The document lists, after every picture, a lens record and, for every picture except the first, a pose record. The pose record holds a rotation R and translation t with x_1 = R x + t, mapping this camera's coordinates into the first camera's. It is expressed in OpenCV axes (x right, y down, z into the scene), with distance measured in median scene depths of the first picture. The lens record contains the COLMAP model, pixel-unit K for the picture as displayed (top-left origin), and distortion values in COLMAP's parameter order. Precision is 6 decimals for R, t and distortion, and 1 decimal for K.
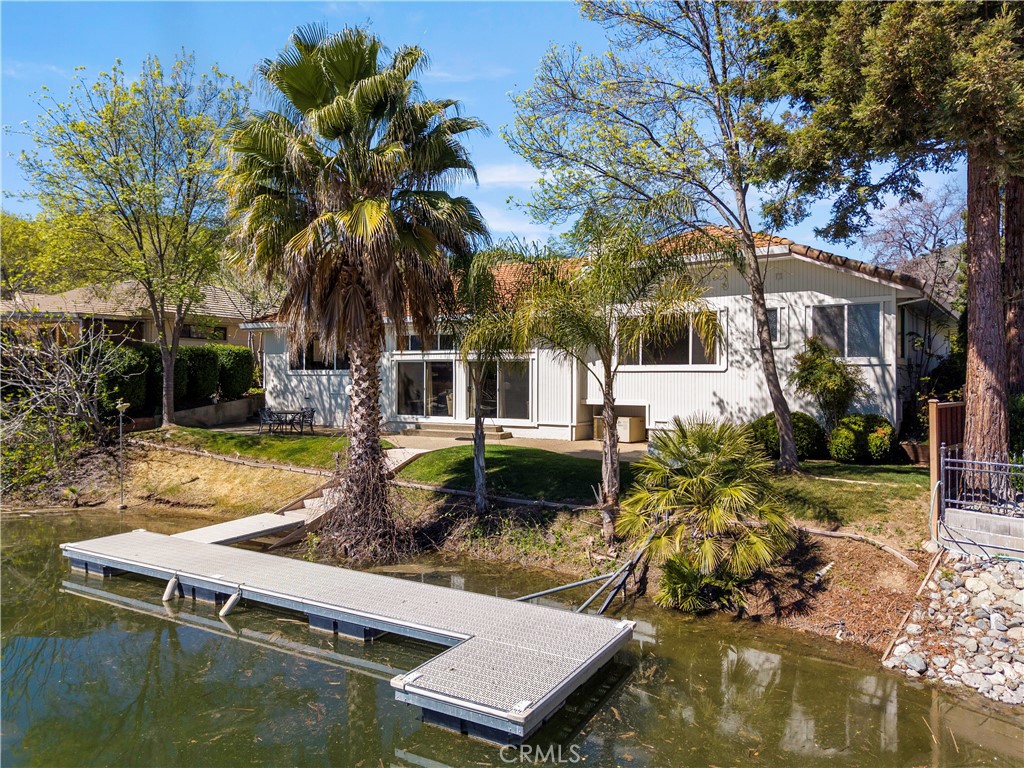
lens RADIAL K [[692.7, 0, 512.0], [0, 692.7, 384.0], [0, 0, 1]] dist [0.009750, 0.001505]
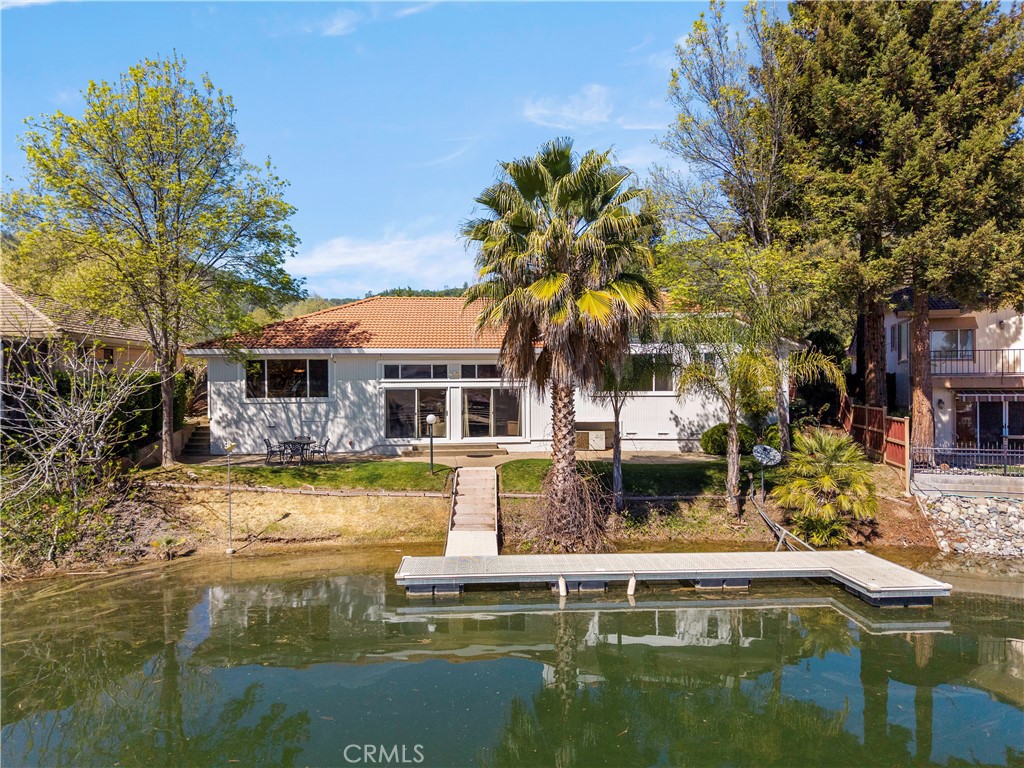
lens RADIAL K [[692.7, 0, 512.0], [0, 692.7, 384.0], [0, 0, 1]] dist [0.009750, 0.001505]
pose [[0.844343, -0.012362, 0.535661, -0.618951], [0.015287, 0.999883, -0.001021, -0.038808], [-0.535585, 0.009051, 0.844433, -0.014822]]
